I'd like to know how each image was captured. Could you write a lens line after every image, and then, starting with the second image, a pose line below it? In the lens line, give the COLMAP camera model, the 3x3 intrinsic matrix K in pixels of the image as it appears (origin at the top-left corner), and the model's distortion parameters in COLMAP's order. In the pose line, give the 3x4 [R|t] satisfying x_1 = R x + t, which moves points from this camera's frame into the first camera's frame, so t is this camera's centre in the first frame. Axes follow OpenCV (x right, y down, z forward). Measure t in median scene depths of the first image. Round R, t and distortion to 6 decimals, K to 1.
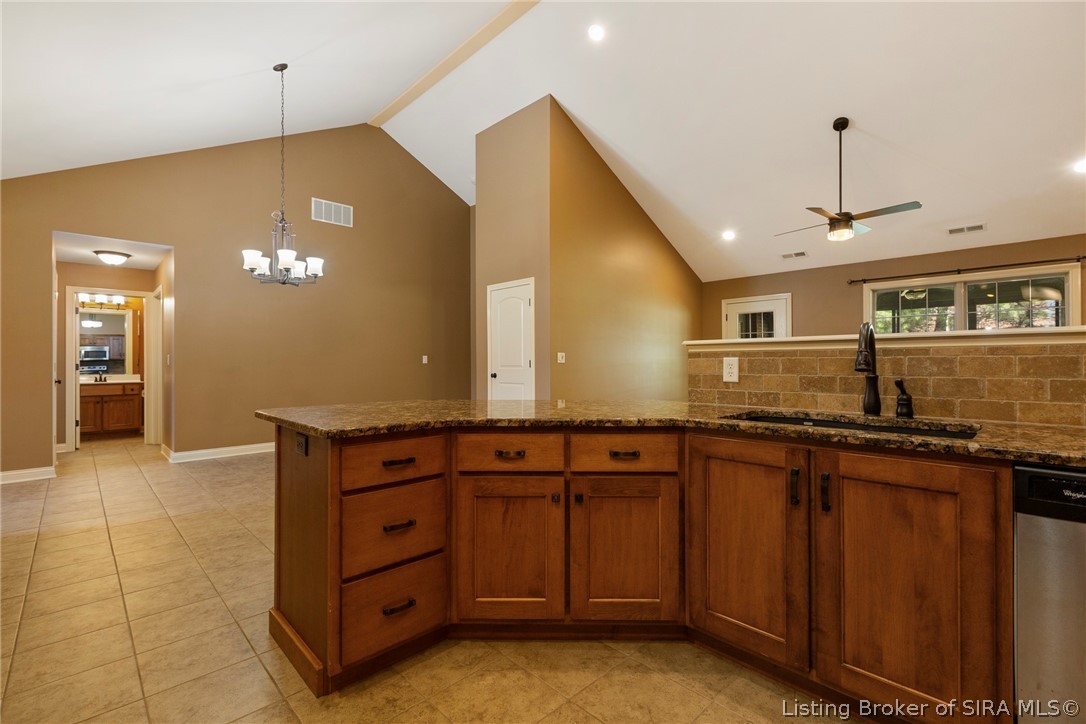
lens RADIAL K [[483.9, 0, 540.7], [0, 483.9, 358.4], [0, 0, 1]] dist [-0.001588, -0.000129]
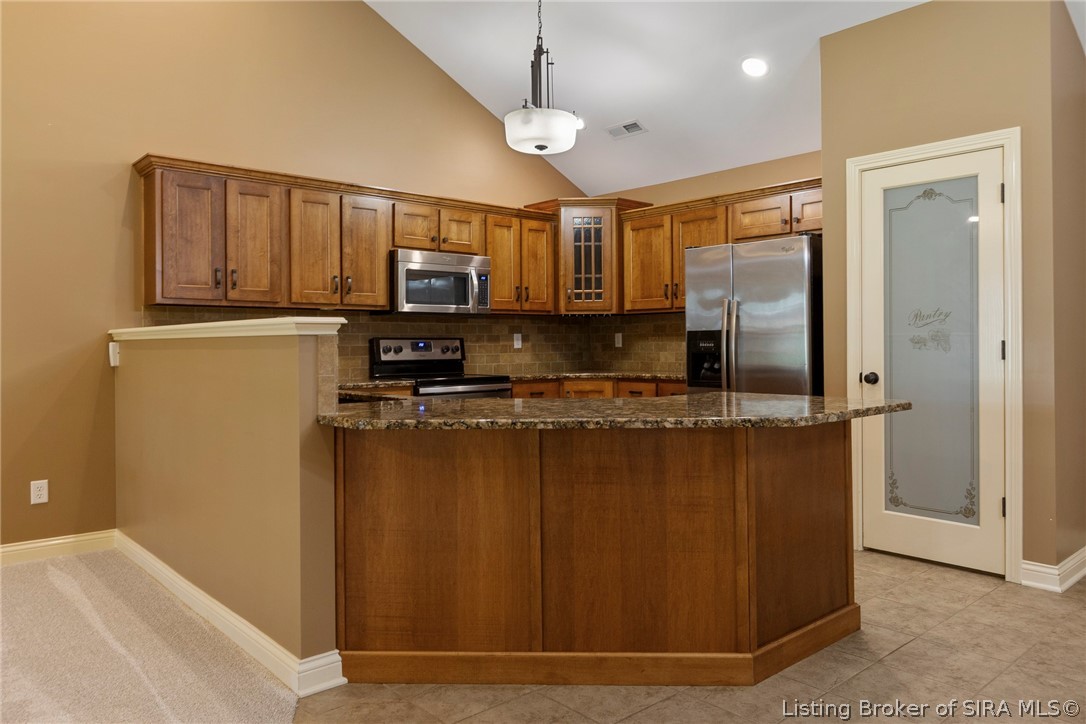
lens RADIAL K [[772.1, 0, 585.5], [0, 772.1, 343.0], [0, 0, 1]] dist [0.001733, 0.001235]
pose [[-0.999899, 0.008589, 0.011363, -0.038977], [0.008549, 0.999957, -0.003565, -0.001344], [-0.011393, -0.003468, -0.999929, 2.744858]]
